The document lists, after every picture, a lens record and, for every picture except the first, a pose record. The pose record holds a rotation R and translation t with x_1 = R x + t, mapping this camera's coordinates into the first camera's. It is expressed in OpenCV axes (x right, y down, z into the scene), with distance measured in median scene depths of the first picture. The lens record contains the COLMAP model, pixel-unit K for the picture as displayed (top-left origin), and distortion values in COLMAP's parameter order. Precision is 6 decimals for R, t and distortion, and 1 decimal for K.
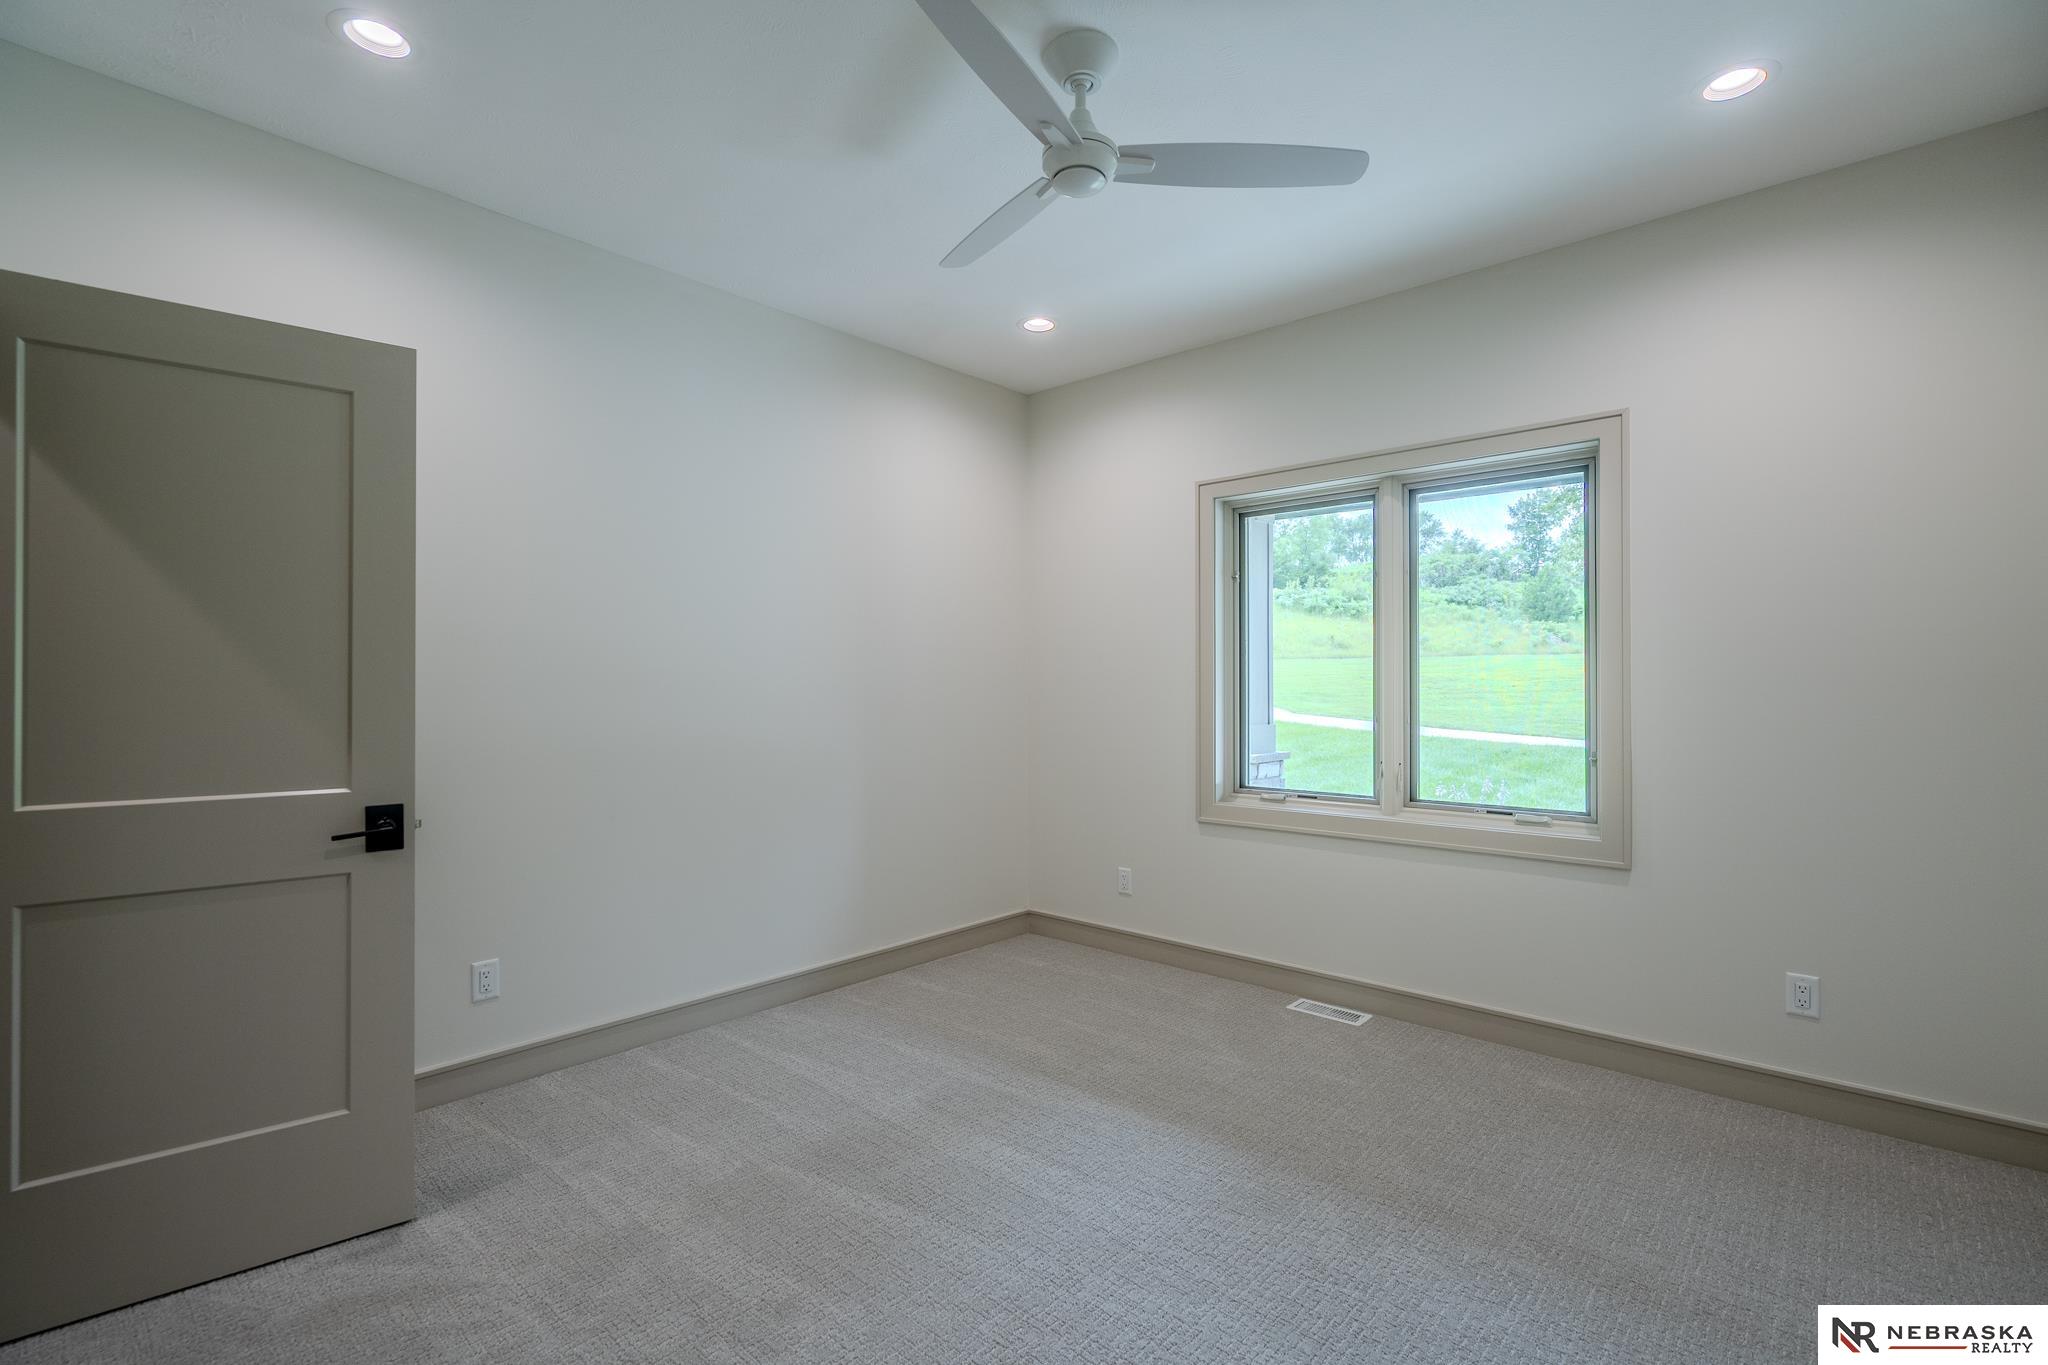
lens RADIAL K [[938.2, 0, 1023.1], [0, 938.2, 682.3], [0, 0, 1]] dist [0.005358, -0.000109]
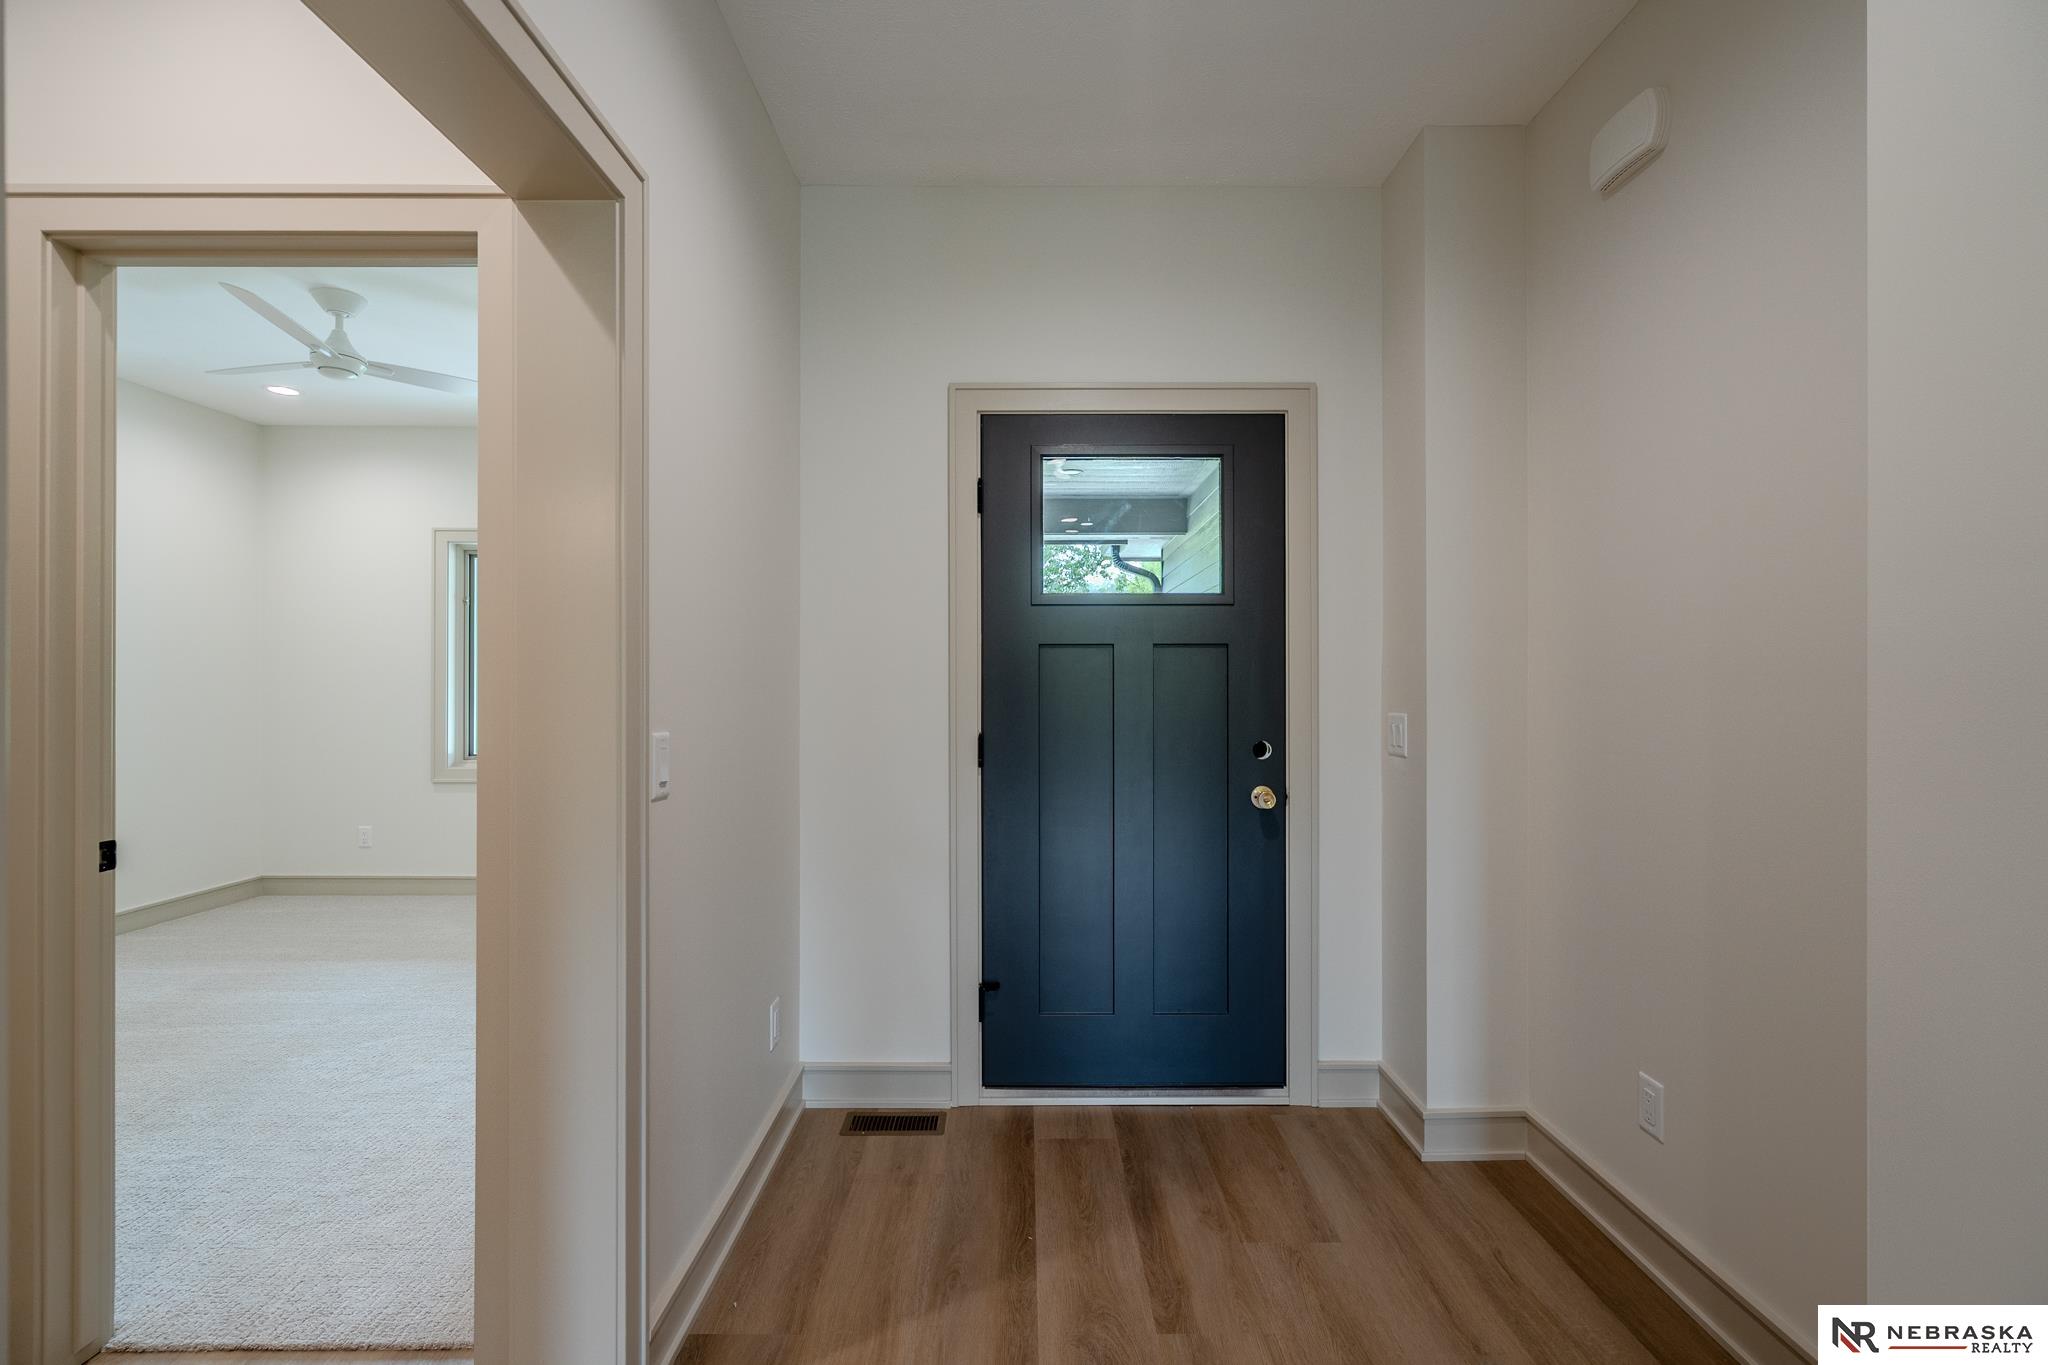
lens RADIAL K [[938.2, 0, 1037.9], [0, 938.2, 685.9], [0, 0, 1]] dist [0.005358, -0.000109]
pose [[0.739322, 0.000924, 0.673351, -0.079367], [-0.003796, 0.999989, 0.002796, 0.003524], [-0.673341, -0.004623, 0.739317, -0.575816]]
